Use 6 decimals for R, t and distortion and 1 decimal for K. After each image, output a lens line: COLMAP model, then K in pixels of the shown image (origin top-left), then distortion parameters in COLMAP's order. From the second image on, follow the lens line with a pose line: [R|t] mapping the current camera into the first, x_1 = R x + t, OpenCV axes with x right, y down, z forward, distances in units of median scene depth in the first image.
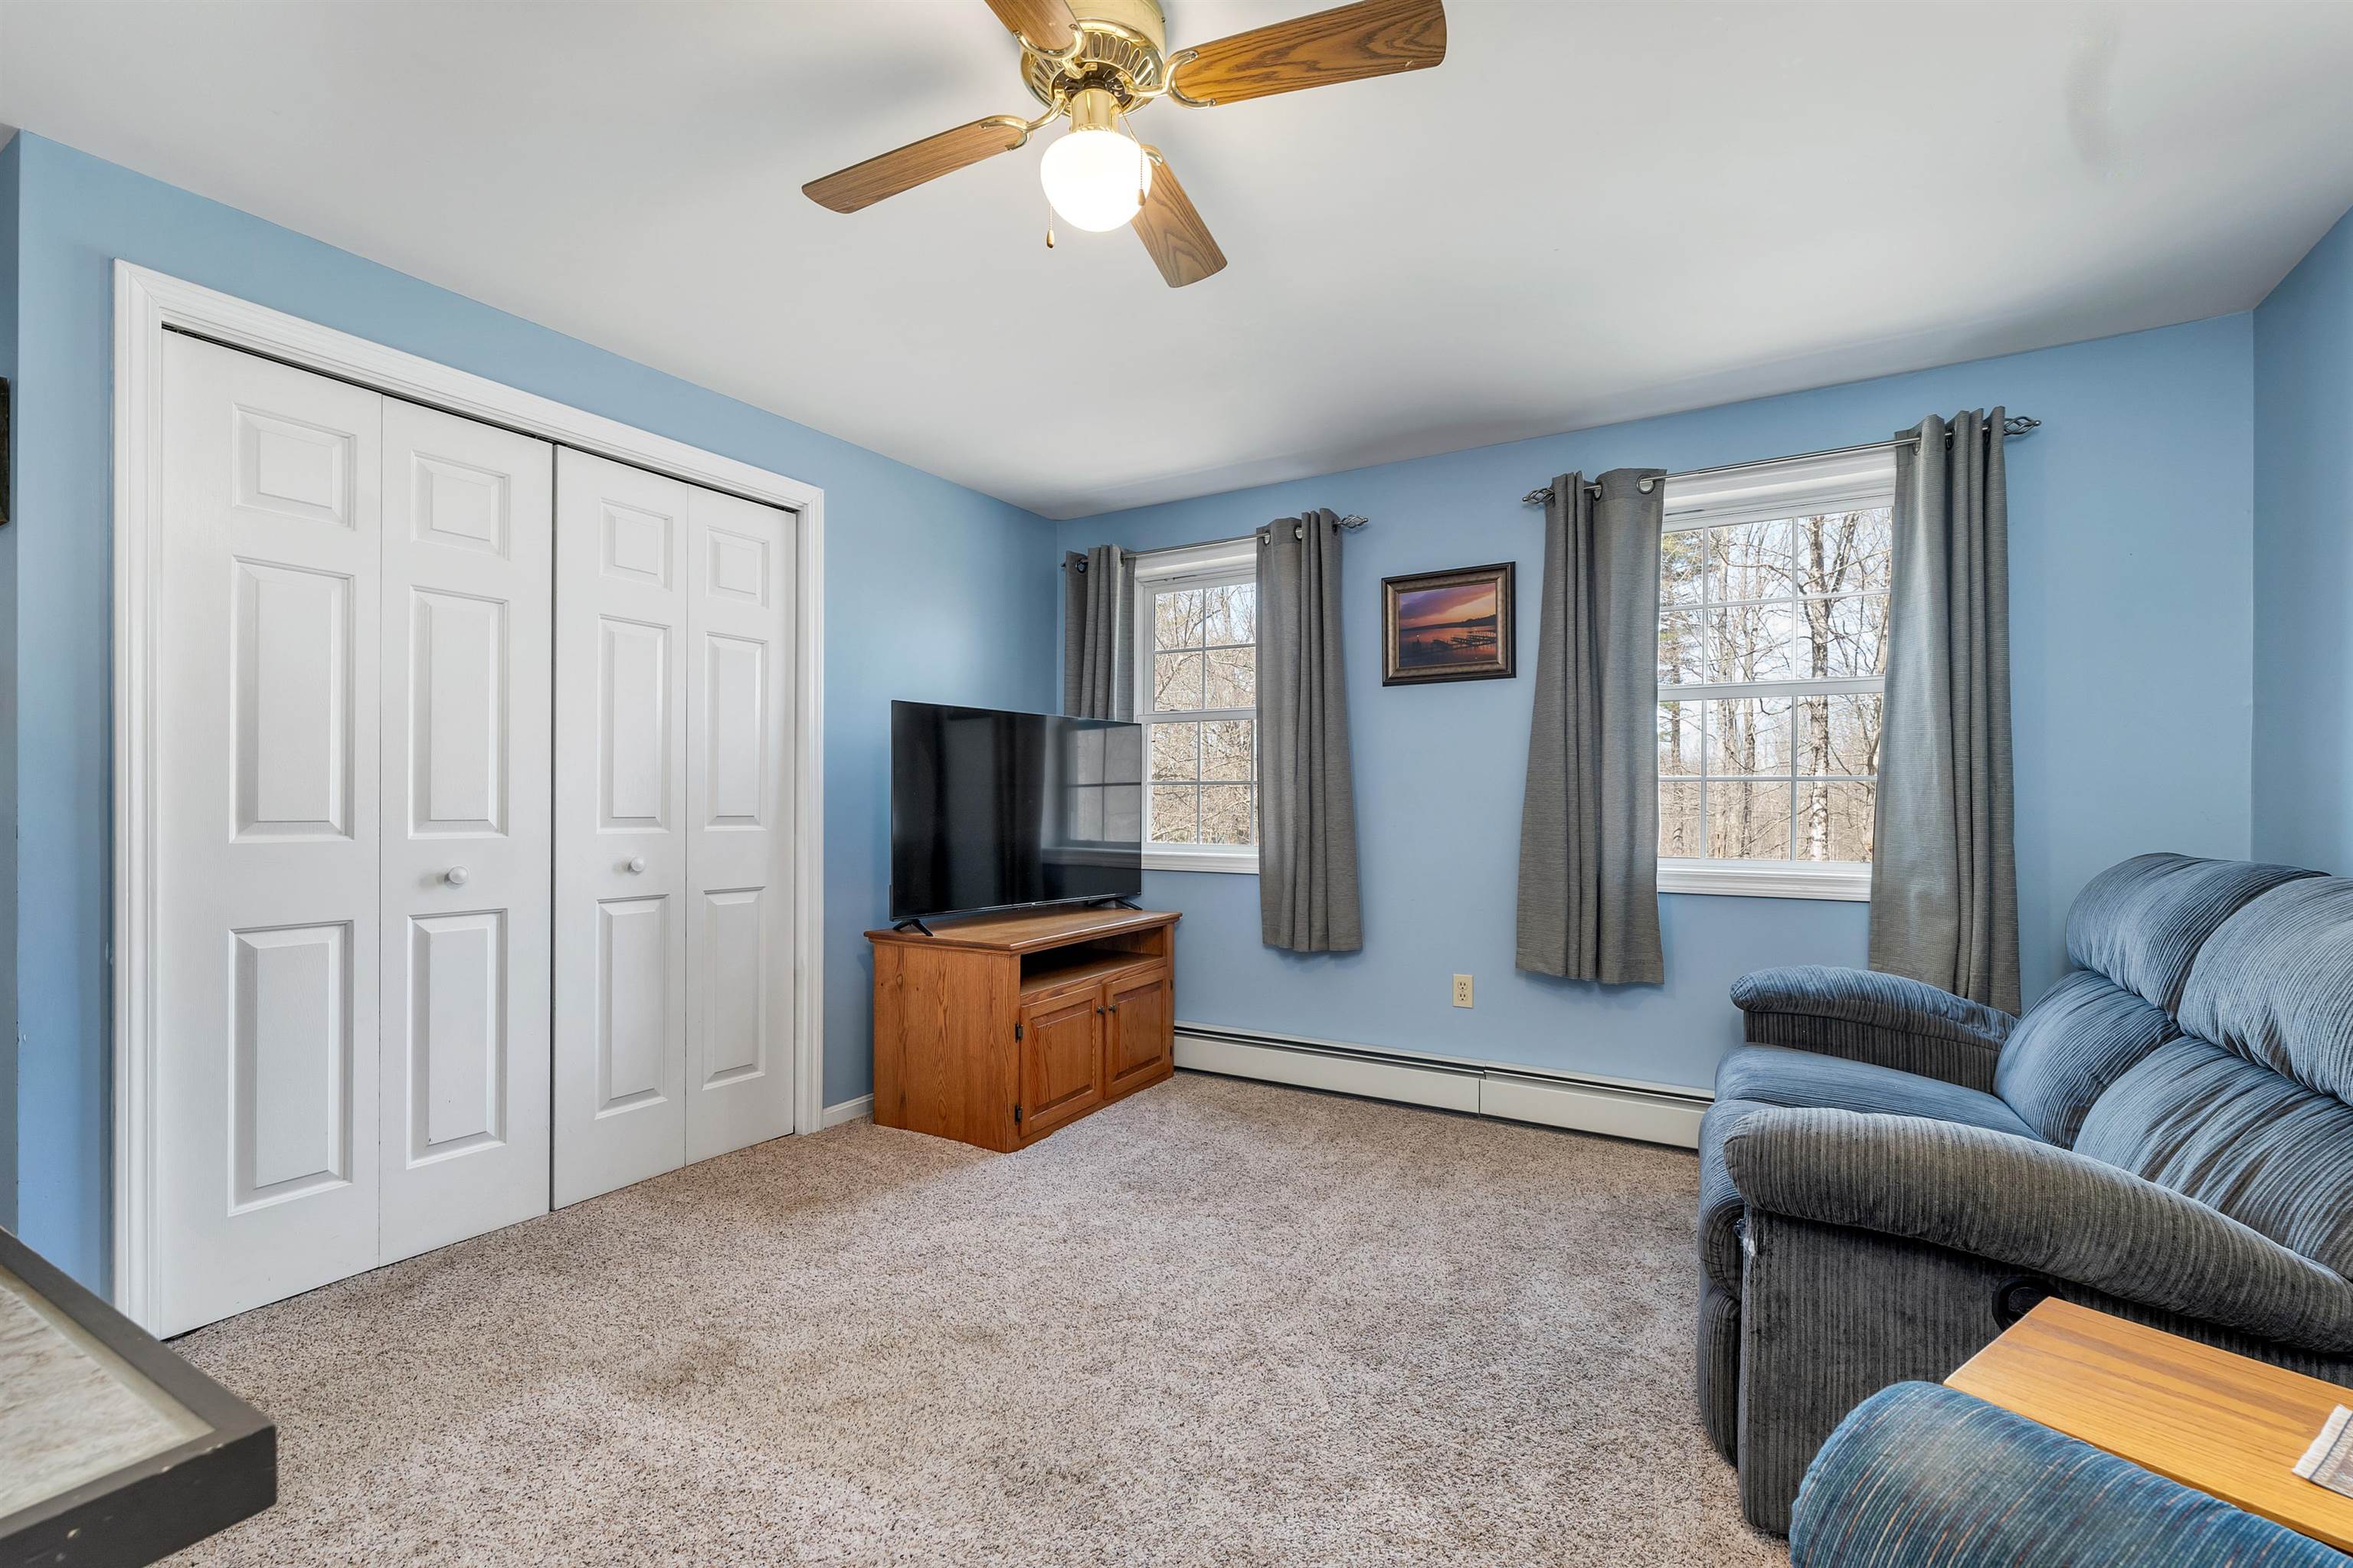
lens RADIAL K [[1031.7, 0, 1175.6], [0, 1031.7, 806.7], [0, 0, 1]] dist [-0.000791, 0.000602]
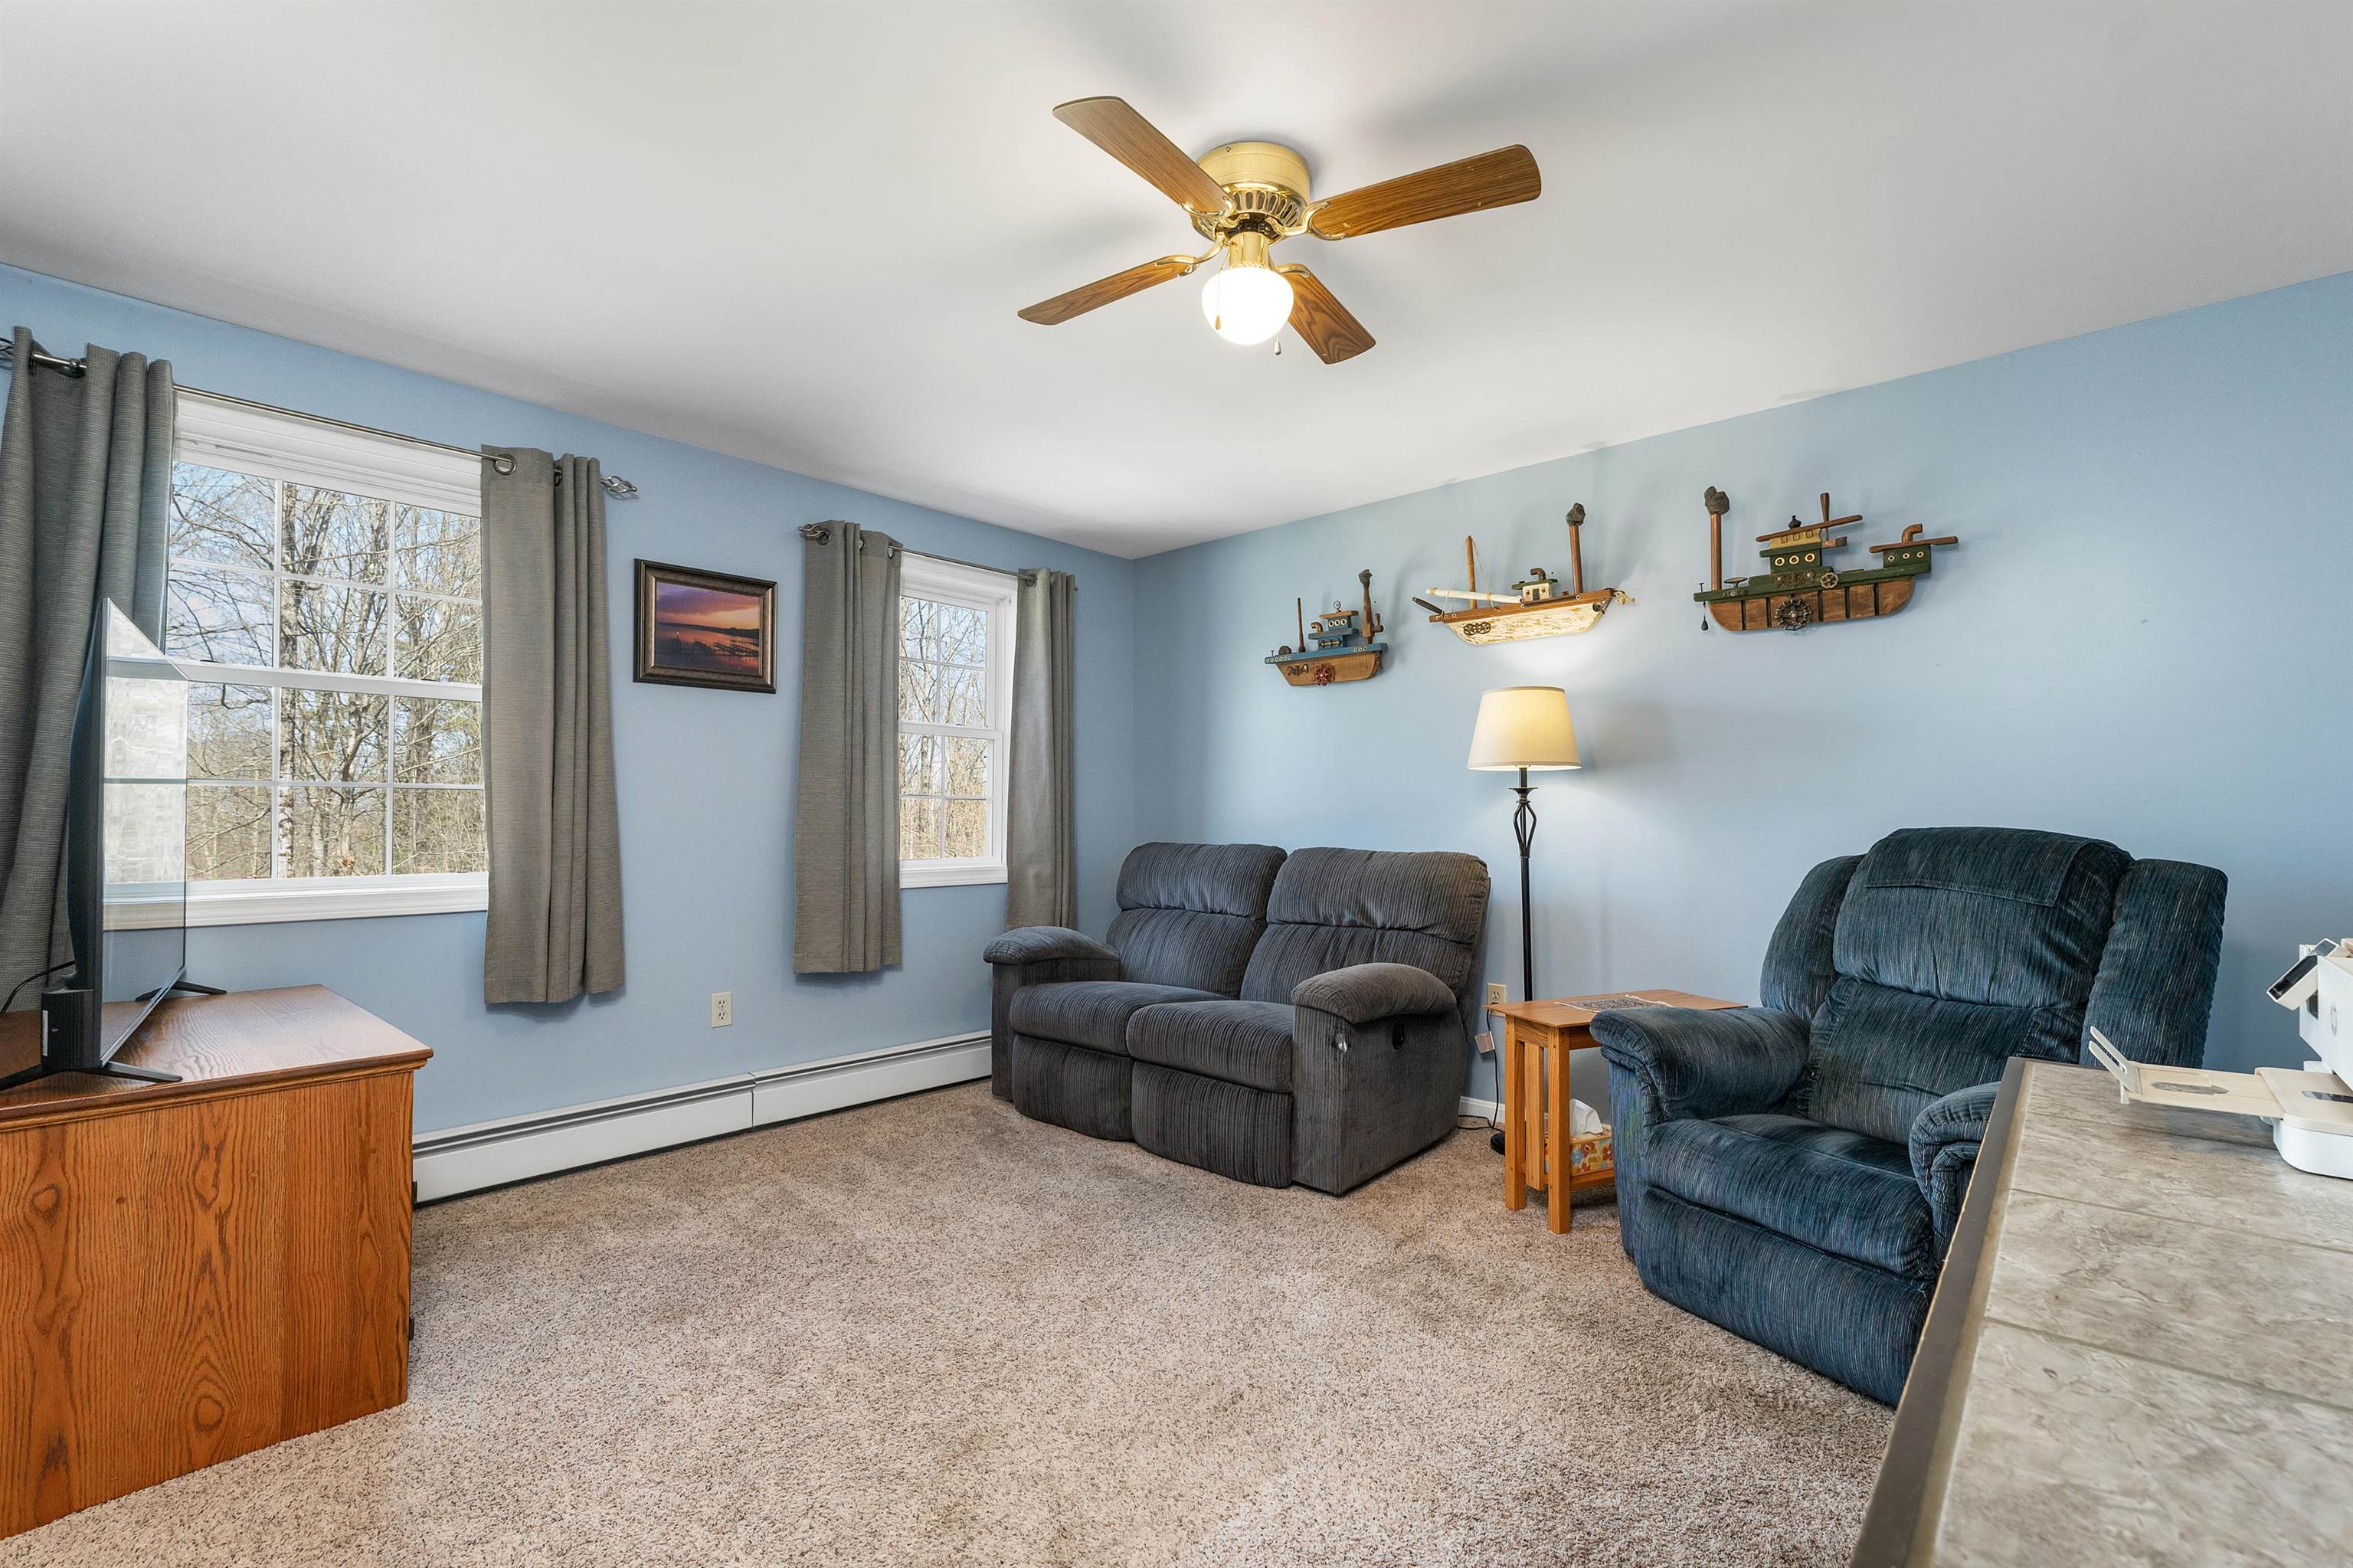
lens RADIAL K [[1031.7, 0, 1175.6], [0, 1031.7, 806.7], [0, 0, 1]] dist [-0.000791, 0.000602]
pose [[0.196392, 0.008457, 0.980489, -0.608348], [0.000922, 0.999961, -0.008809, -0.002662], [-0.980525, 0.002634, 0.196377, 0.405885]]
